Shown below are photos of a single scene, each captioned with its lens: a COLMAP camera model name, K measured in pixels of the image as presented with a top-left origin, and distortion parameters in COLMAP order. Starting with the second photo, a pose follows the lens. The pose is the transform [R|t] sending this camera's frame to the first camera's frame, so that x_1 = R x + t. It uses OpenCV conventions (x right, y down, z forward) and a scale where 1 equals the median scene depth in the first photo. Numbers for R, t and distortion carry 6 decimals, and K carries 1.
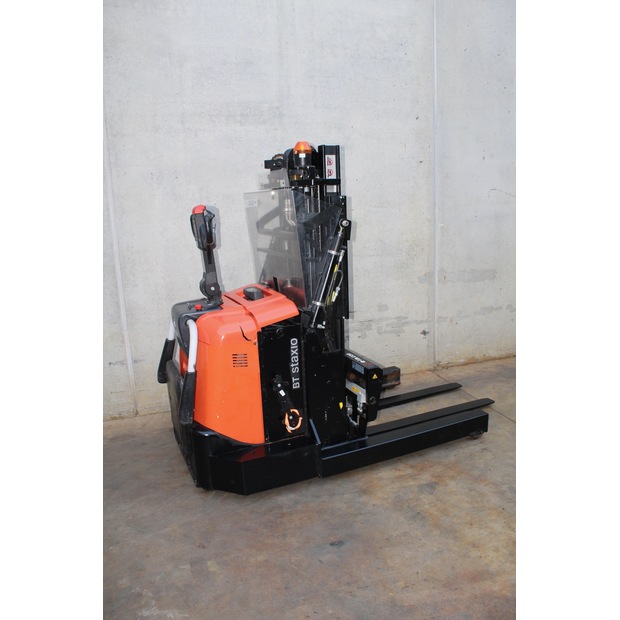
lens RADIAL K [[510.2, 0, 310.8], [0, 510.2, 312.0], [0, 0, 1]] dist [-0.160248, 0.137497]
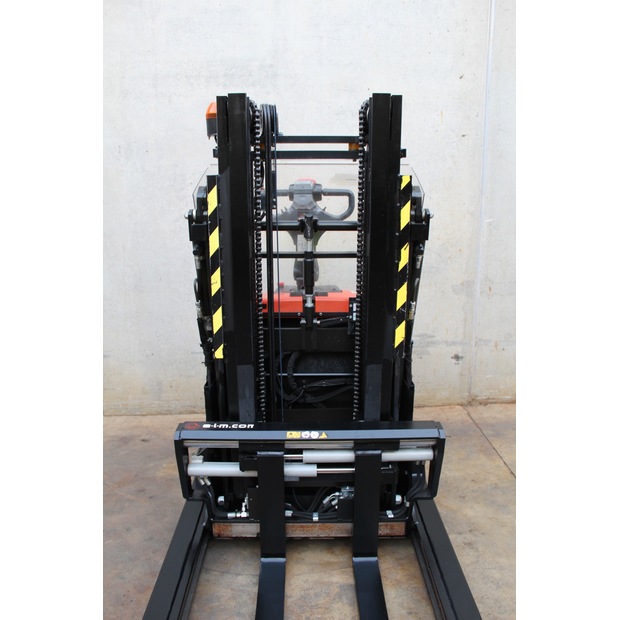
lens RADIAL K [[510.2, 0, 307.8], [0, 510.2, 312.4], [0, 0, 1]] dist [-0.160248, 0.137497]
pose [[0.963674, 0.091817, -0.250802, 0.236524], [-0.083295, 0.995535, 0.044408, -0.053594], [0.253760, -0.021904, 0.967019, 0.237980]]
